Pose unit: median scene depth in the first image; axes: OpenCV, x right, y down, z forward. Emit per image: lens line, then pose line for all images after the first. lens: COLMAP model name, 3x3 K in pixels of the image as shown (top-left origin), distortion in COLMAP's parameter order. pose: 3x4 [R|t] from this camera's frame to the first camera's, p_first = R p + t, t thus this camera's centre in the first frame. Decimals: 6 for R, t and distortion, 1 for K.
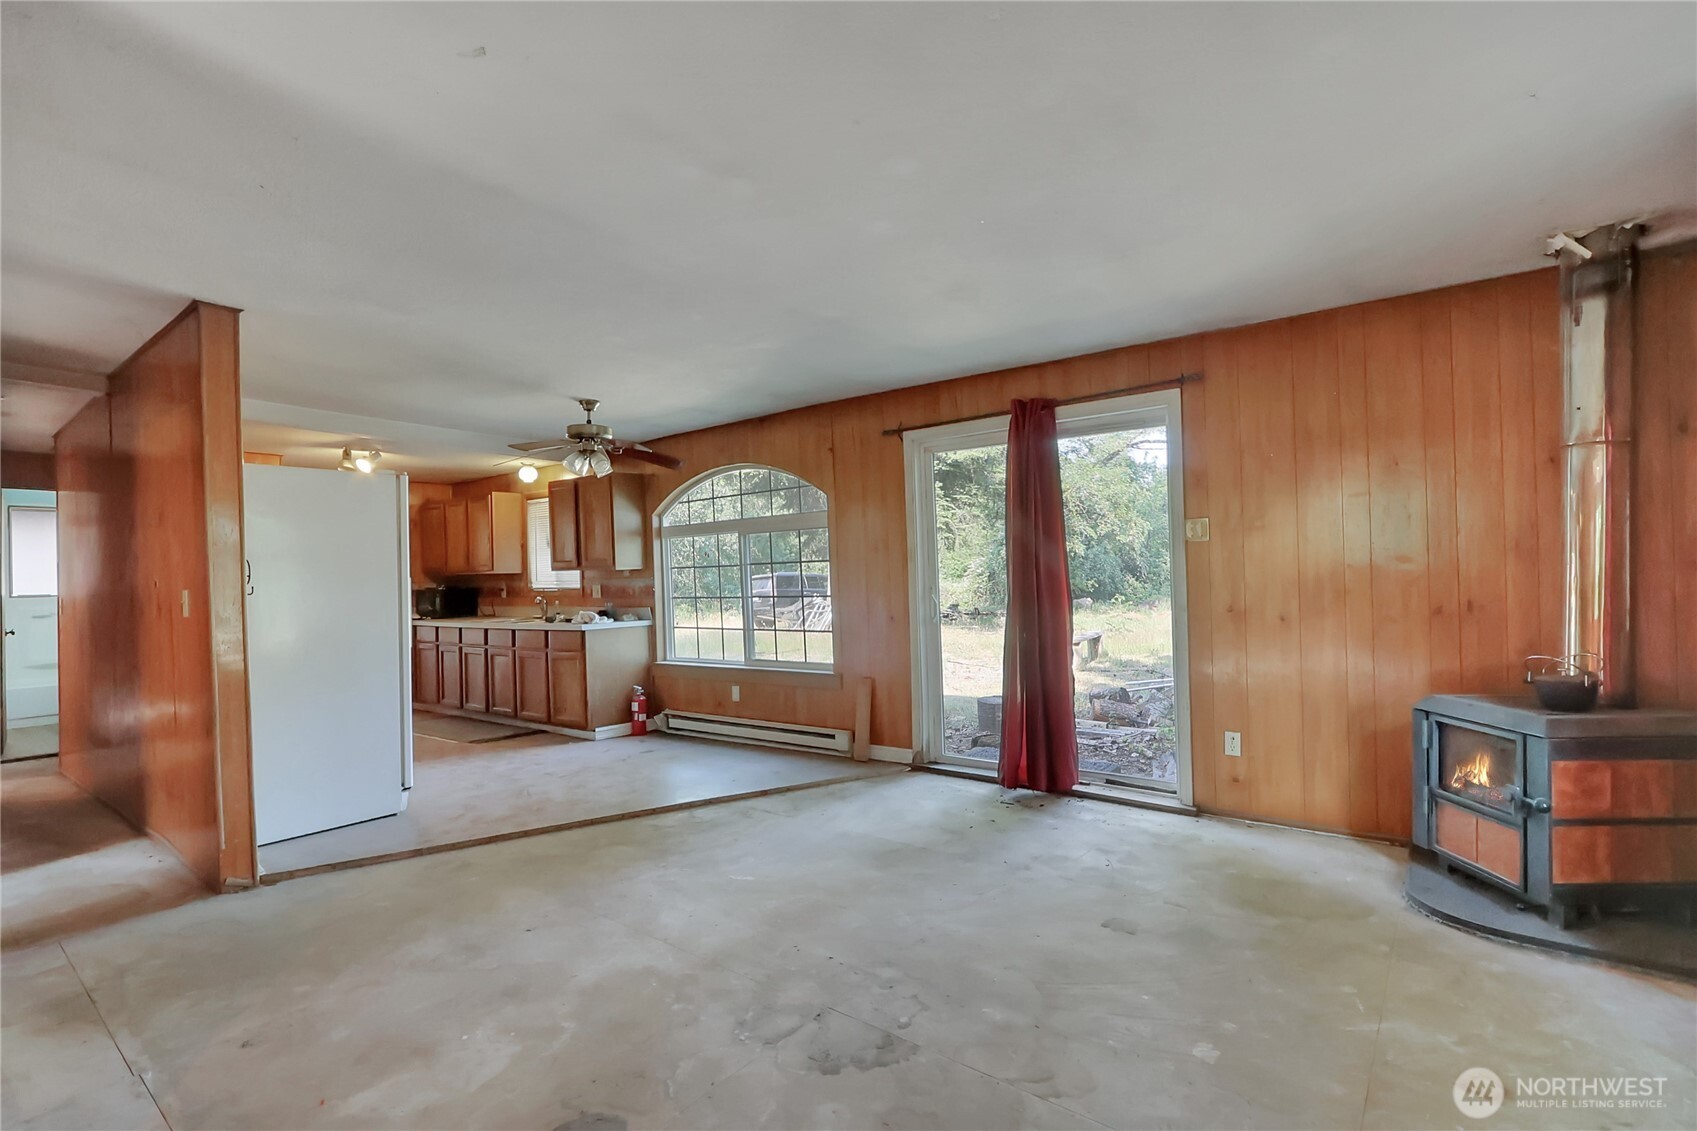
lens RADIAL K [[757.3, 0, 858.9], [0, 757.3, 566.3], [0, 0, 1]] dist [0.000360, 0.000301]
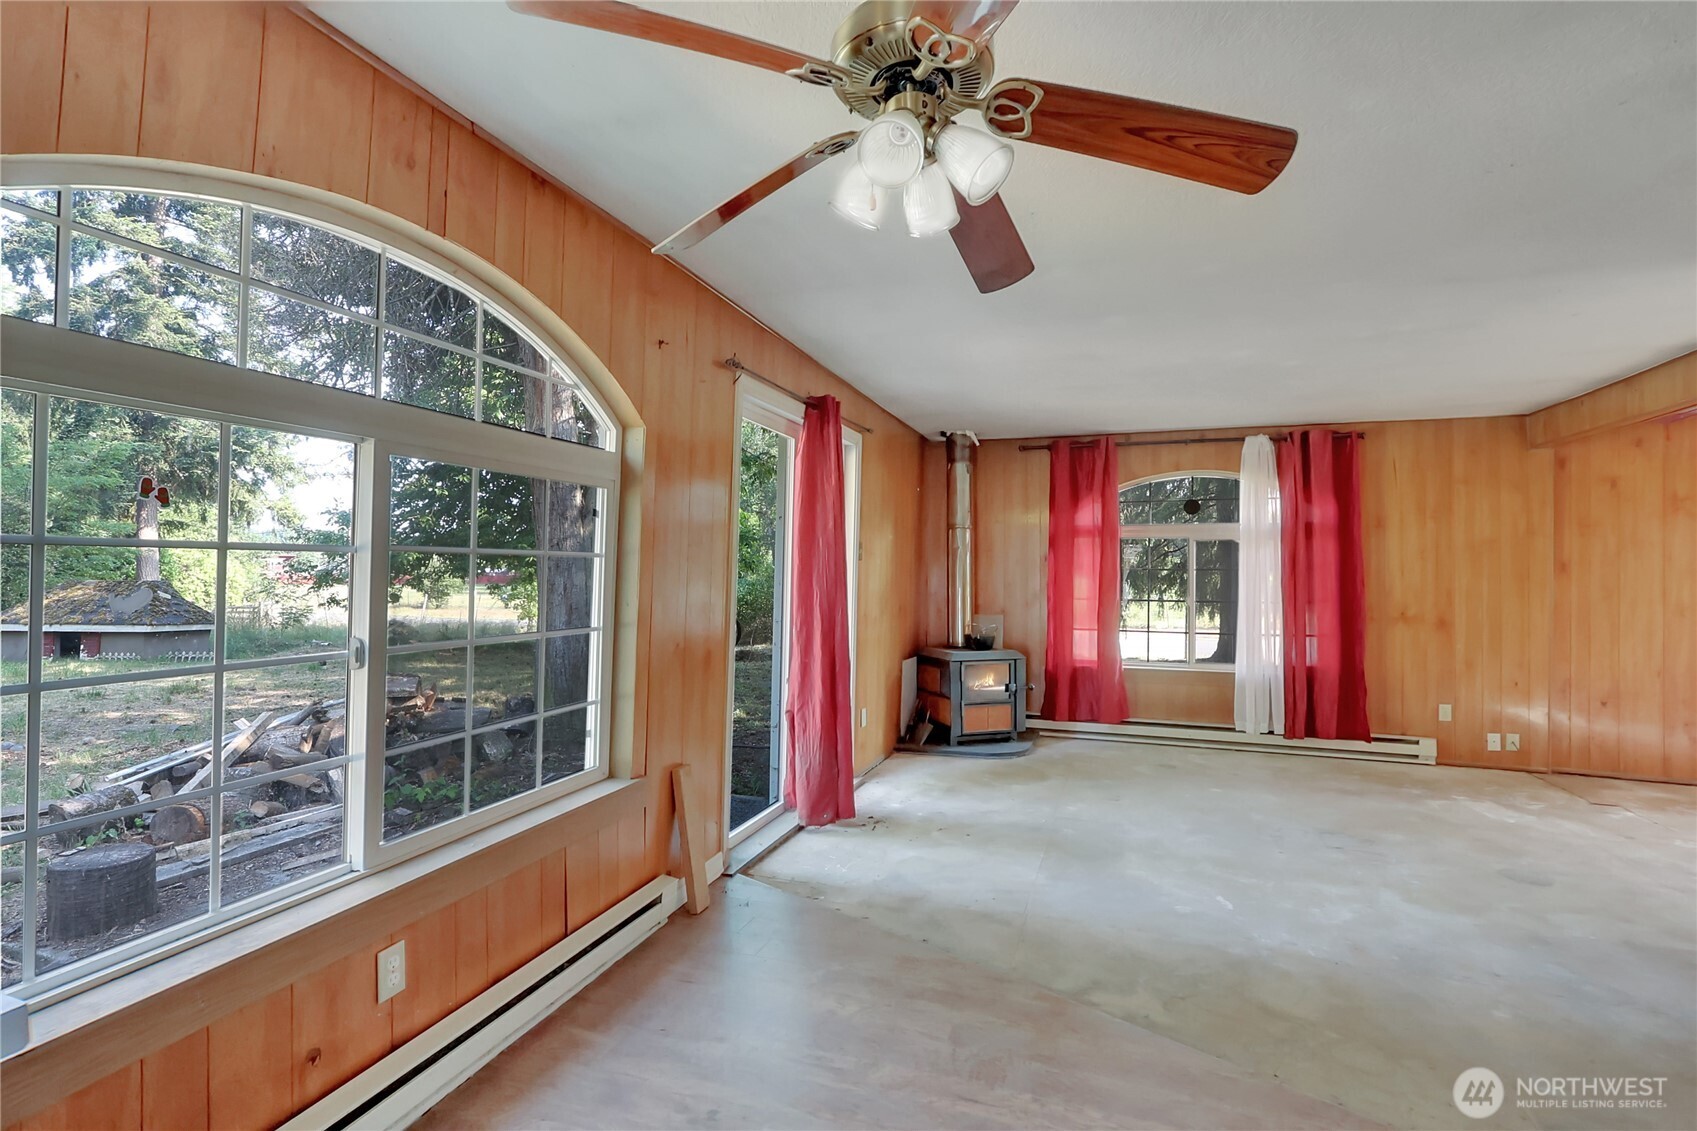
lens RADIAL K [[757.3, 0, 858.9], [0, 757.3, 566.3], [0, 0, 1]] dist [0.000360, 0.000301]
pose [[-0.274340, 0.032993, 0.961066, -0.868941], [-0.013482, 0.999181, -0.038150, 0.026145], [-0.961538, -0.023424, -0.273671, 1.549548]]
